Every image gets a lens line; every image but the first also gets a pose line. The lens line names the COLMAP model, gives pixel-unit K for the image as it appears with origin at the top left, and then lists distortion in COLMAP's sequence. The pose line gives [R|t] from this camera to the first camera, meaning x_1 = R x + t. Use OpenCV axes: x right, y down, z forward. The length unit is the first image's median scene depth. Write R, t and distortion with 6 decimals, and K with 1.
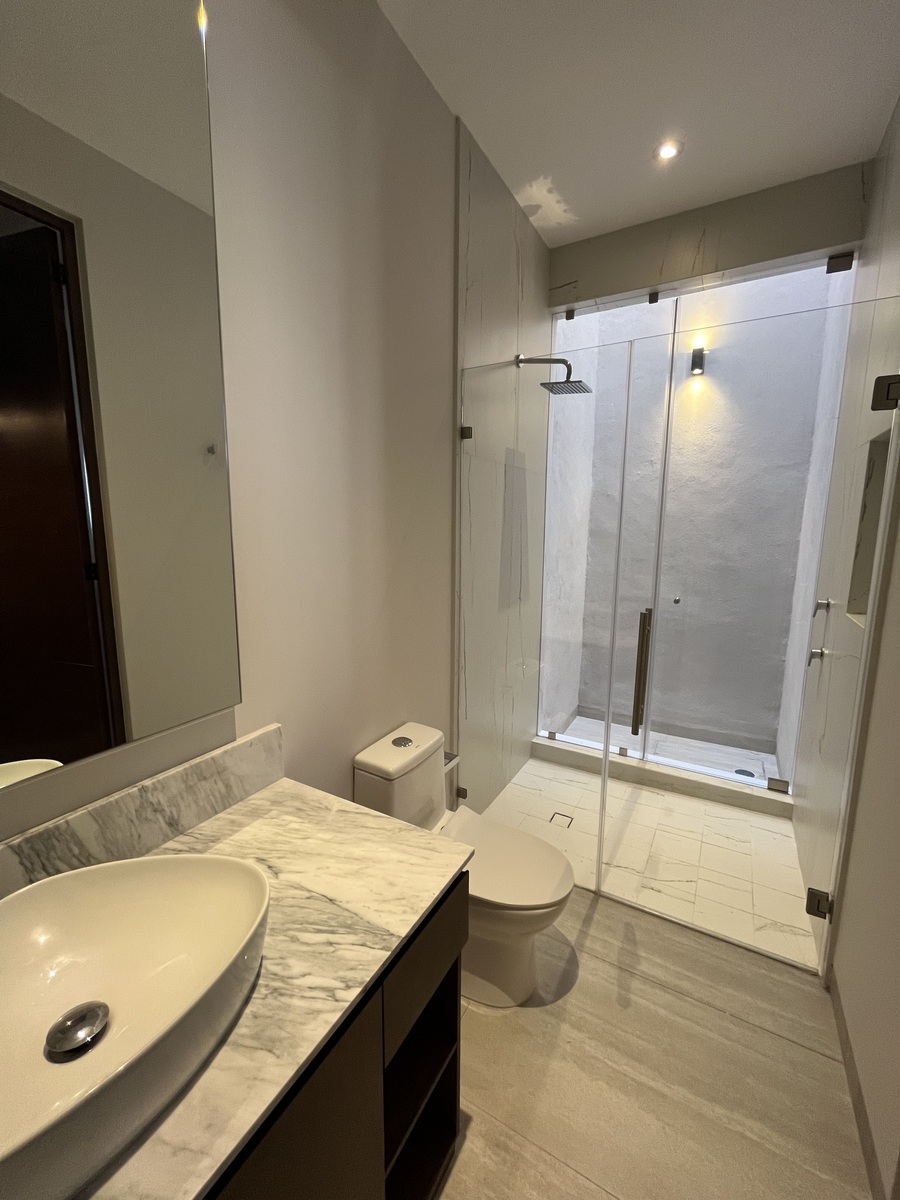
lens RADIAL K [[490.4, 0, 450.2], [0, 490.4, 596.5], [0, 0, 1]] dist [-0.004442, 0.000170]
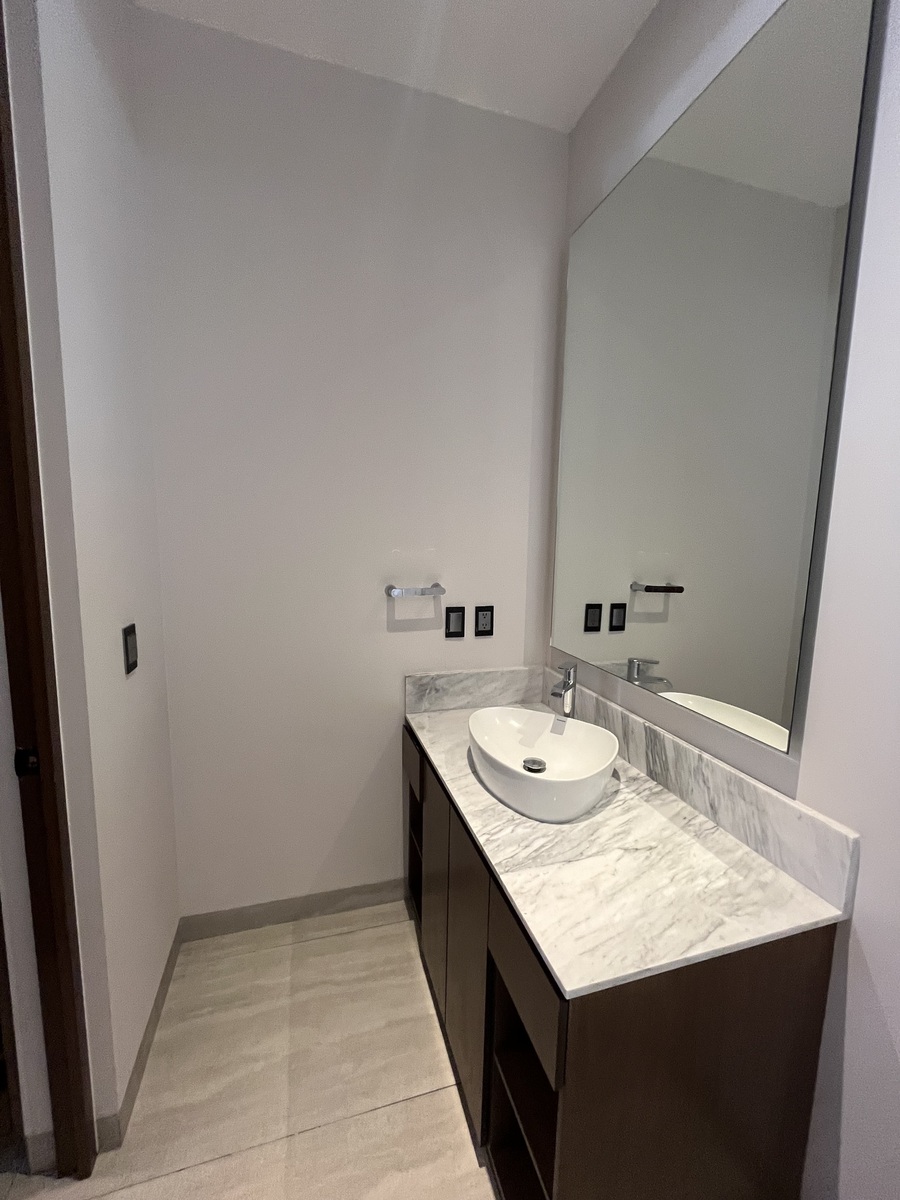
lens RADIAL K [[490.4, 0, 450.8], [0, 490.4, 602.0], [0, 0, 1]] dist [-0.004442, 0.000170]
pose [[-0.685823, 0.070901, -0.724307, 0.640318], [-0.137528, 0.964685, 0.224652, -0.165410], [0.714656, 0.253684, -0.651852, 1.205419]]
